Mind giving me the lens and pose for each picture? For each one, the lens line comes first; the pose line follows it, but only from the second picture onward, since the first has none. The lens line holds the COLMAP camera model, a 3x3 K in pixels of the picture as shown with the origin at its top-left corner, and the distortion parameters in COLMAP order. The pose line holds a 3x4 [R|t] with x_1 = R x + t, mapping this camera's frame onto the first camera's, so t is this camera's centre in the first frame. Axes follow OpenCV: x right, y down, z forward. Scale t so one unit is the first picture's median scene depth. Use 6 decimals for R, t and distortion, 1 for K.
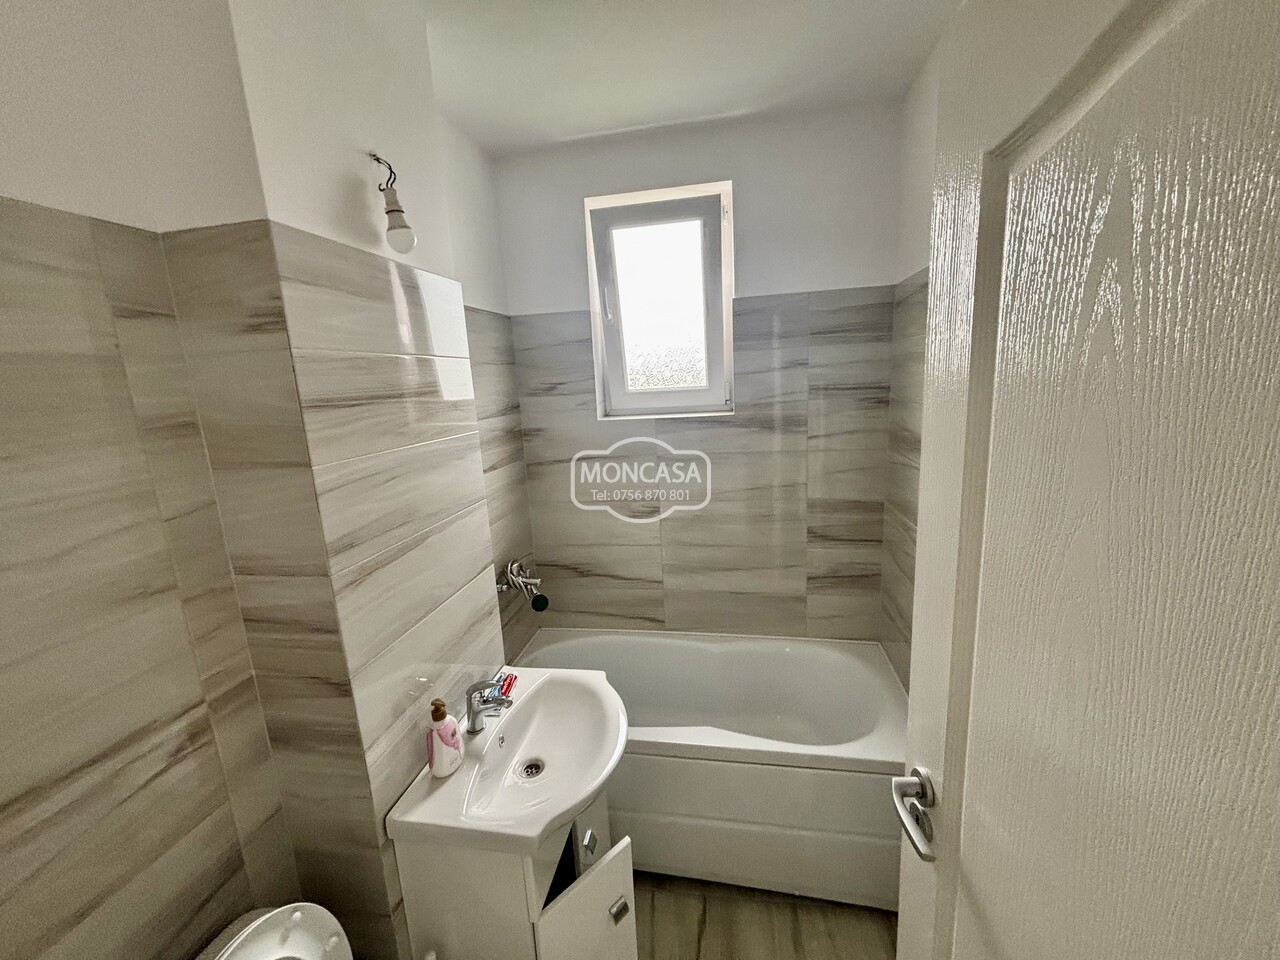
lens RADIAL K [[517.2, 0, 640.0], [0, 517.2, 480.0], [0, 0, 1]] dist [-0.000453, -0.000651]
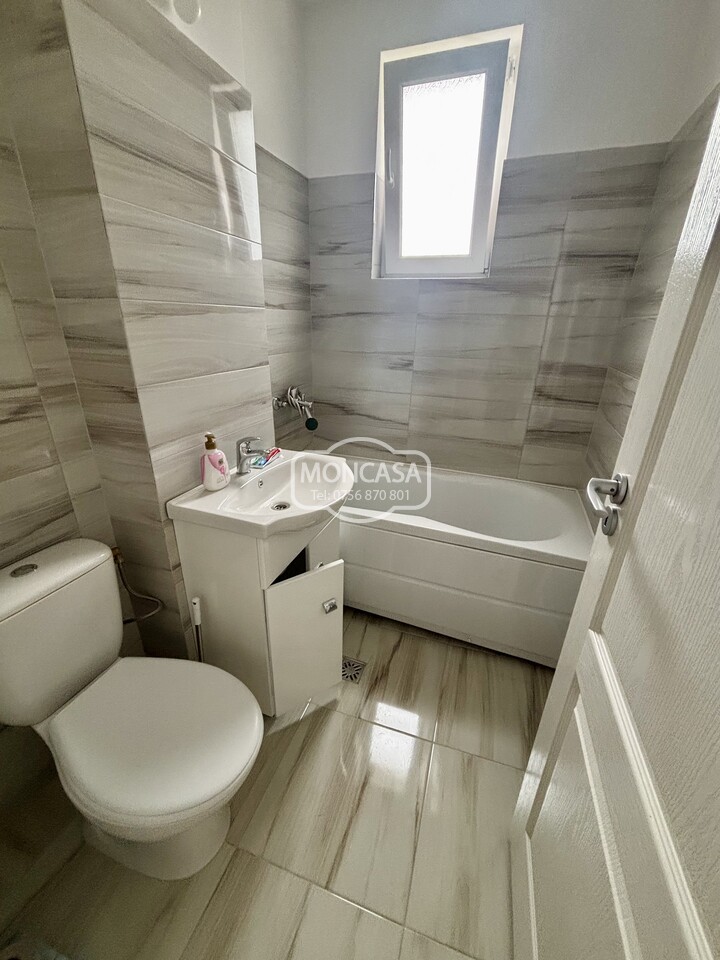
lens RADIAL K [[385.0, 0, 360.0], [0, 385.0, 480.0], [0, 0, 1]] dist [-0.003602, -0.000368]
pose [[0.982215, 0.135822, -0.129636, 0.117404], [-0.107211, 0.972527, 0.206633, 0.255916], [0.154139, -0.189060, 0.969792, 0.066407]]
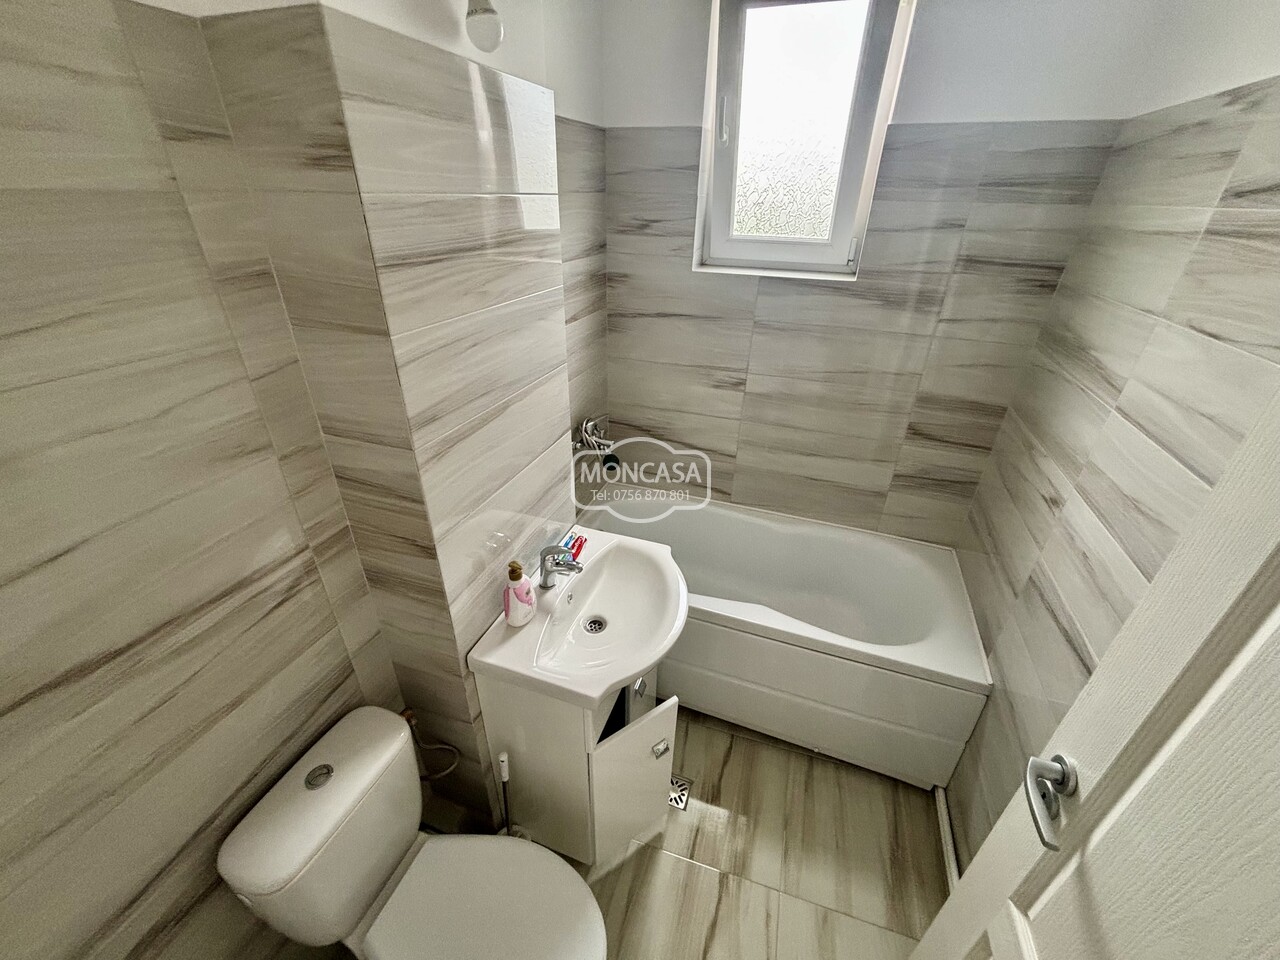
lens RADIAL K [[517.2, 0, 640.0], [0, 517.2, 480.0], [0, 0, 1]] dist [-0.000453, -0.000651]
pose [[0.984653, 0.141242, -0.102511, -0.048136], [-0.102268, 0.942936, 0.316881, -0.081942], [0.141418, -0.301535, 0.942909, 0.083780]]
